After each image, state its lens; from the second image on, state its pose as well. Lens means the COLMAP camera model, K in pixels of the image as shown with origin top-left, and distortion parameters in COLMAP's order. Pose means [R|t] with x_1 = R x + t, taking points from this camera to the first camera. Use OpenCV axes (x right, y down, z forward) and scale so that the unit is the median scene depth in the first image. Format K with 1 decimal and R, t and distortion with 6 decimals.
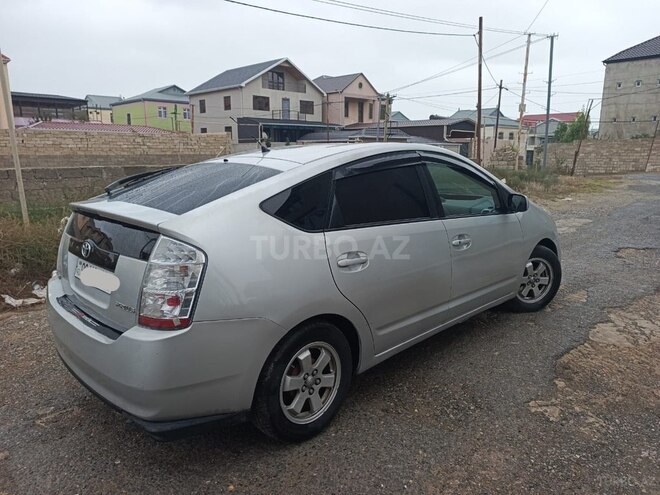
lens RADIAL K [[469.8, 0, 328.0], [0, 469.8, 250.3], [0, 0, 1]] dist [0.013952, -0.008210]
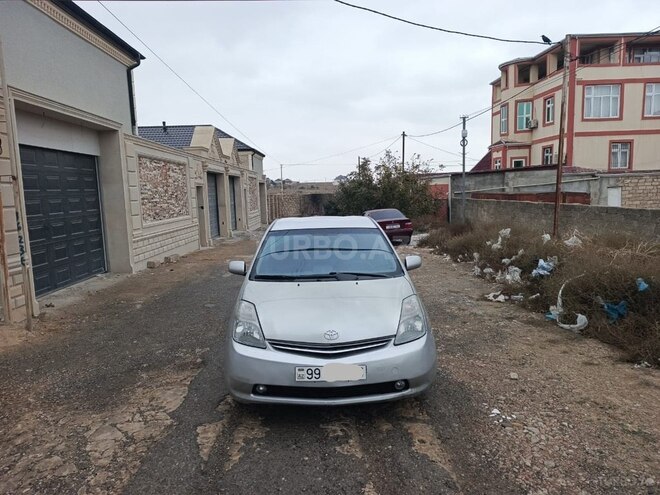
lens RADIAL K [[467.1, 0, 327.9], [0, 467.1, 249.2], [0, 0, 1]] dist [0.027164, -0.019888]
pose [[-0.671533, 0.111696, -0.732508, 0.274417], [-0.119836, 0.959187, 0.256122, -0.119258], [0.731220, 0.259776, -0.630741, 0.459448]]
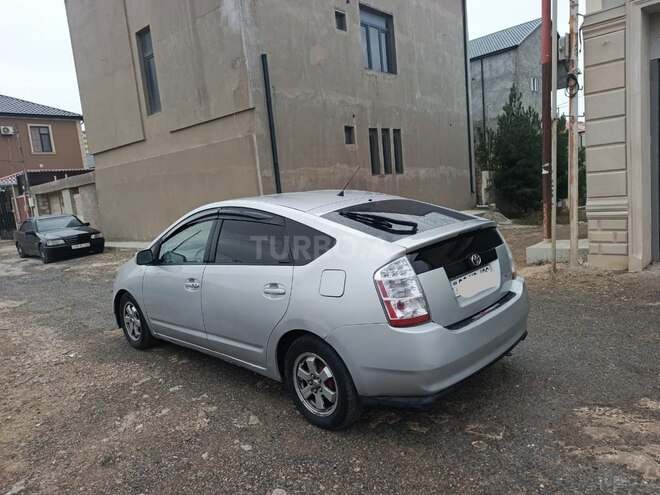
lens RADIAL K [[467.1, 0, 327.9], [0, 467.1, 249.2], [0, 0, 1]] dist [0.027164, -0.019888]
pose [[-0.030294, -0.127465, 0.991380, -0.261954], [0.296756, 0.945968, 0.130694, -0.047088], [-0.954473, 0.298158, 0.009169, 0.202085]]
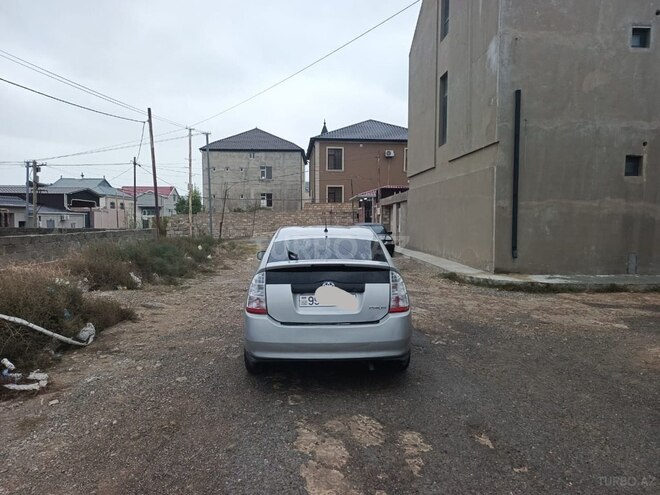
lens RADIAL K [[465.4, 0, 328.1], [0, 465.4, 249.8], [0, 0, 1]] dist [0.030333, -0.021590]
pose [[0.679644, -0.043211, 0.732269, -0.269787], [0.147067, 0.986022, -0.078313, 0.000023], [-0.718649, 0.160917, 0.676498, -0.035098]]
